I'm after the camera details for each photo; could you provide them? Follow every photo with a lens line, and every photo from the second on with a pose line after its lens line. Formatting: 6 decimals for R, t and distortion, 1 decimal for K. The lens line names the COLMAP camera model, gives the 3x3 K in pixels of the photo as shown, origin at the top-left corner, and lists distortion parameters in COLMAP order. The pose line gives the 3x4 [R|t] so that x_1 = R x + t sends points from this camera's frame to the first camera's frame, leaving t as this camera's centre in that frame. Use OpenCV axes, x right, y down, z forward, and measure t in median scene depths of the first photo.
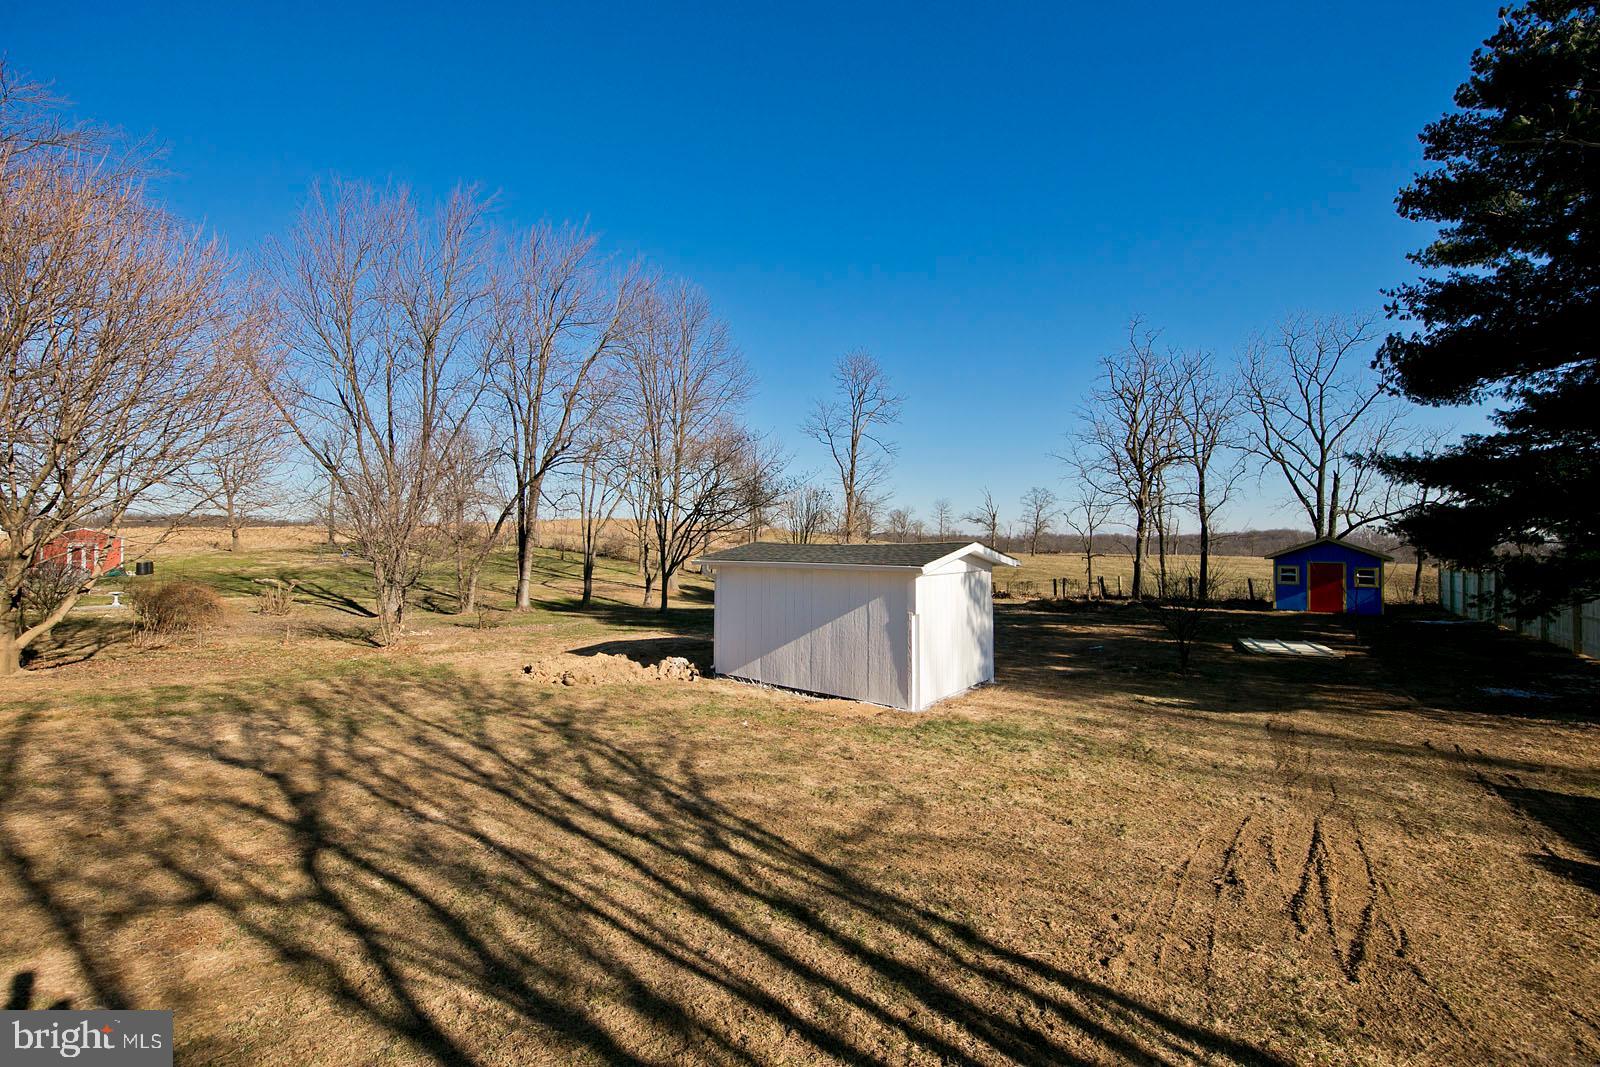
lens RADIAL K [[675.4, 0, 804.5], [0, 675.4, 536.9], [0, 0, 1]] dist [0.014056, -0.004803]
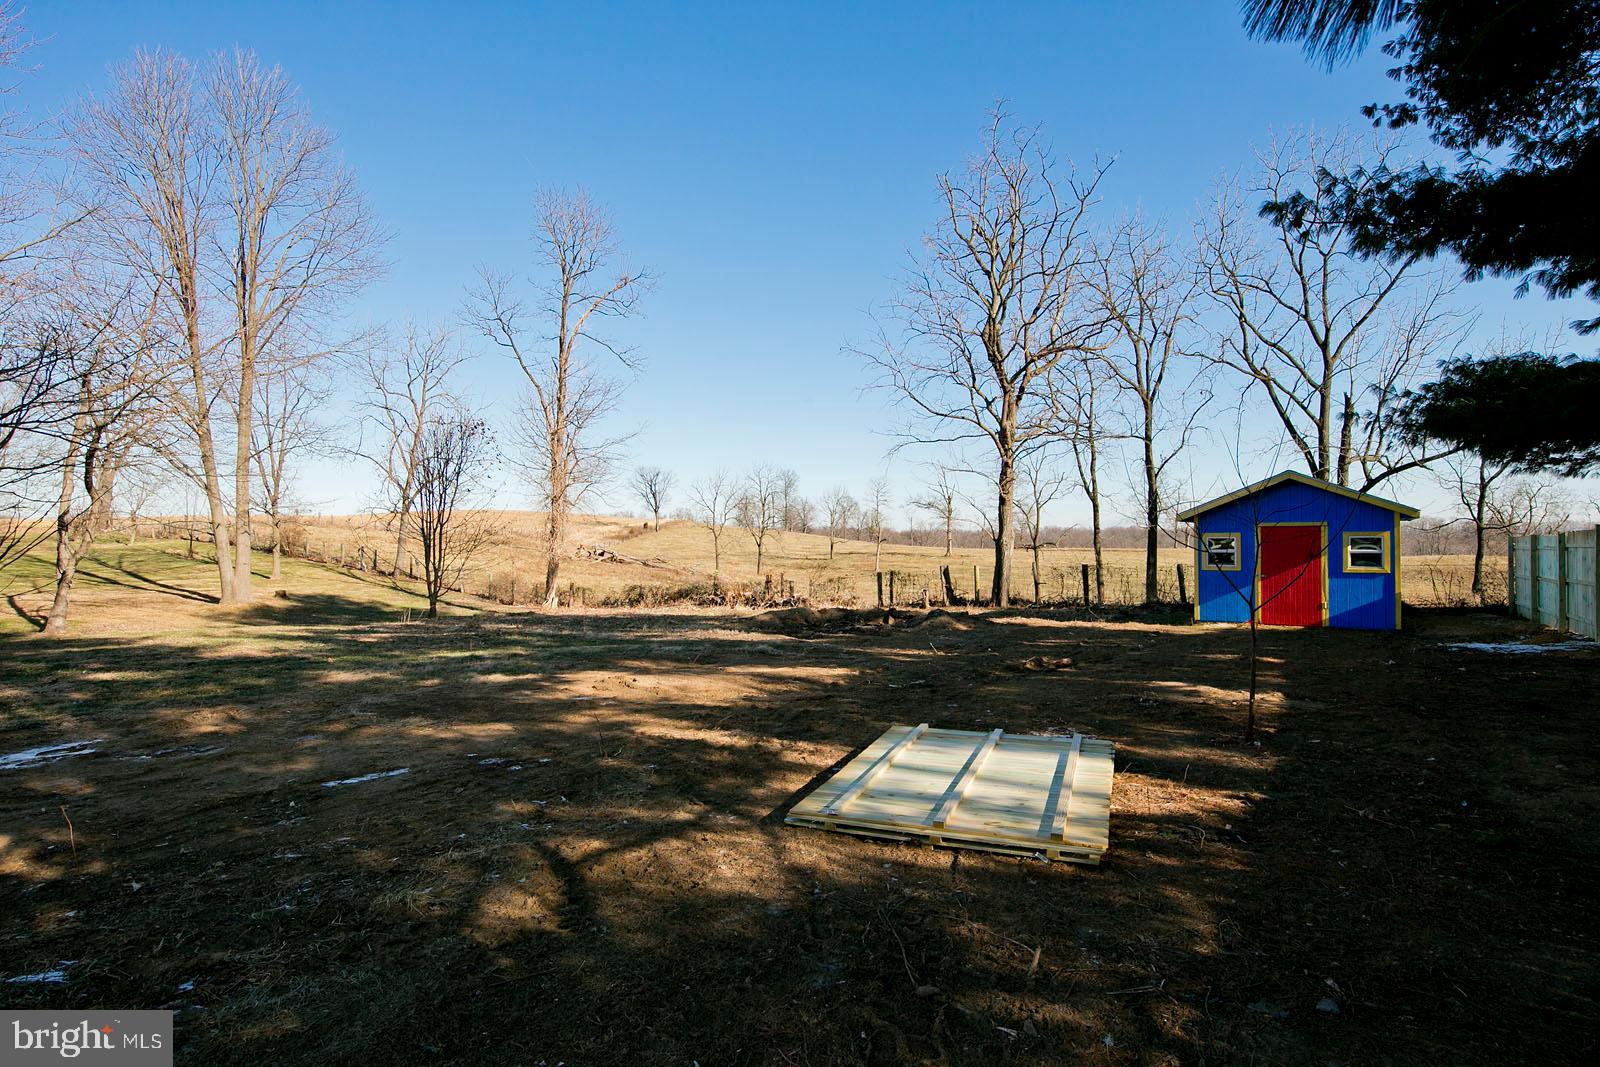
lens RADIAL K [[821.4, 0, 807.0], [0, 821.4, 538.3], [0, 0, 1]] dist [0.005500, 0.000268]
pose [[0.998917, -0.009941, 0.045456, 0.278493], [0.009791, 0.999946, 0.003537, 0.030024], [-0.045489, -0.003088, 0.998960, 0.299617]]
